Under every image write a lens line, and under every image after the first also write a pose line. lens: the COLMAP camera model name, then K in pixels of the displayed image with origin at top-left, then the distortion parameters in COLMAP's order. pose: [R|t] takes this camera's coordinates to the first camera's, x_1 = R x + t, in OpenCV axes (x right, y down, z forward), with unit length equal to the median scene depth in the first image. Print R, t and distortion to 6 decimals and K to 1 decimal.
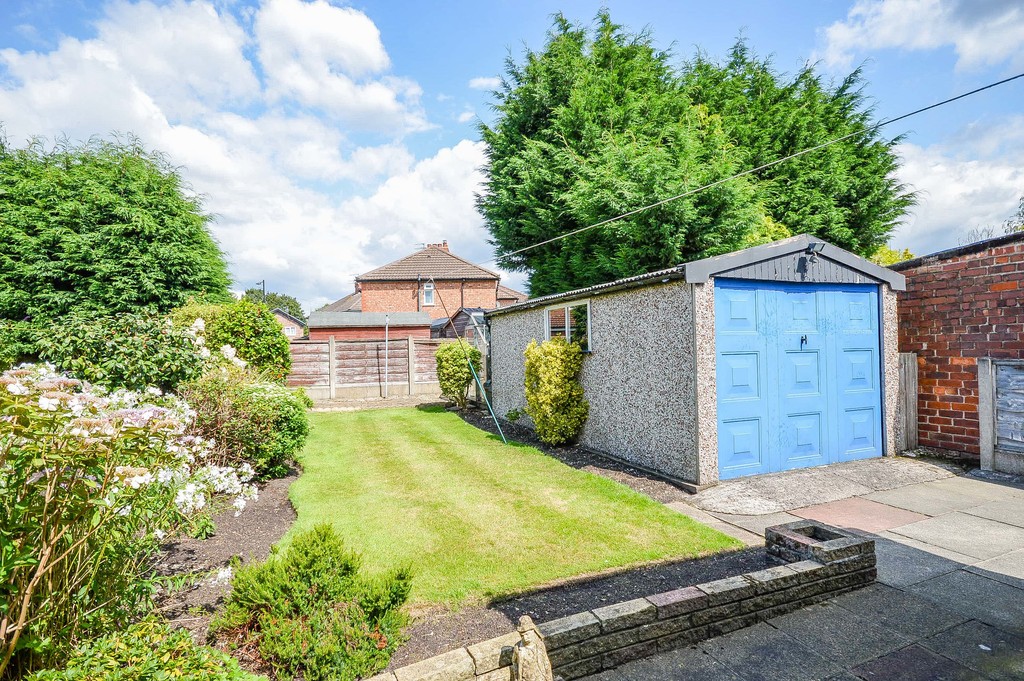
lens RADIAL K [[510.3, 0, 513.0], [0, 510.3, 342.3], [0, 0, 1]] dist [0.013420, -0.006518]
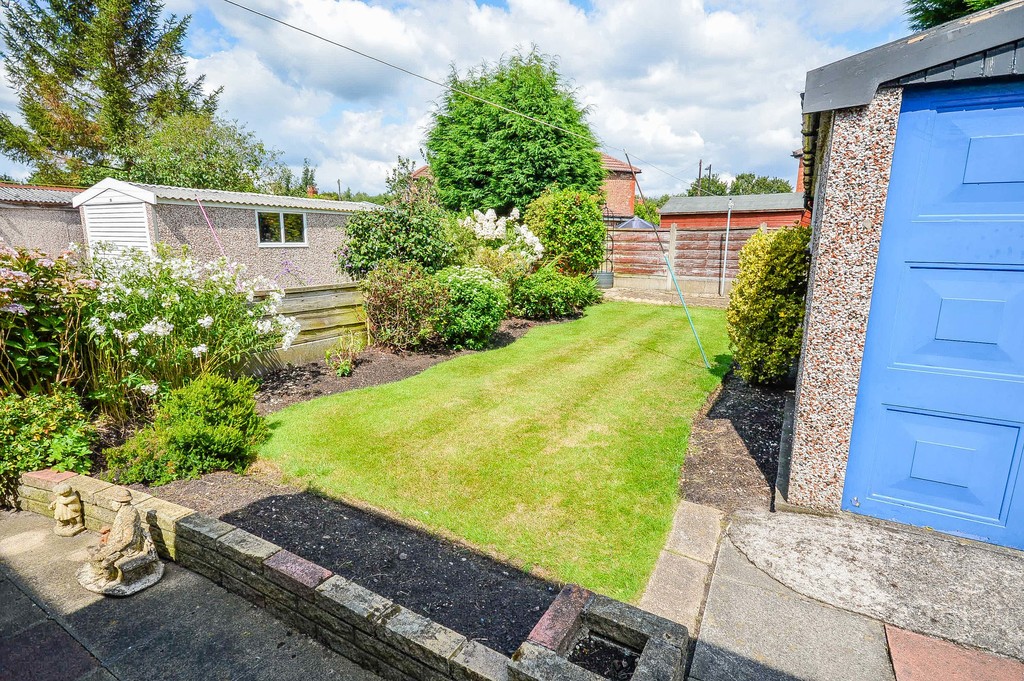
lens RADIAL K [[510.3, 0, 509.9], [0, 510.3, 340.9], [0, 0, 1]] dist [0.013420, -0.006518]
pose [[0.616812, 0.178968, -0.766494, 0.273823], [-0.012986, 0.975989, 0.217432, -0.003327], [0.787003, -0.124161, 0.604326, 0.215570]]
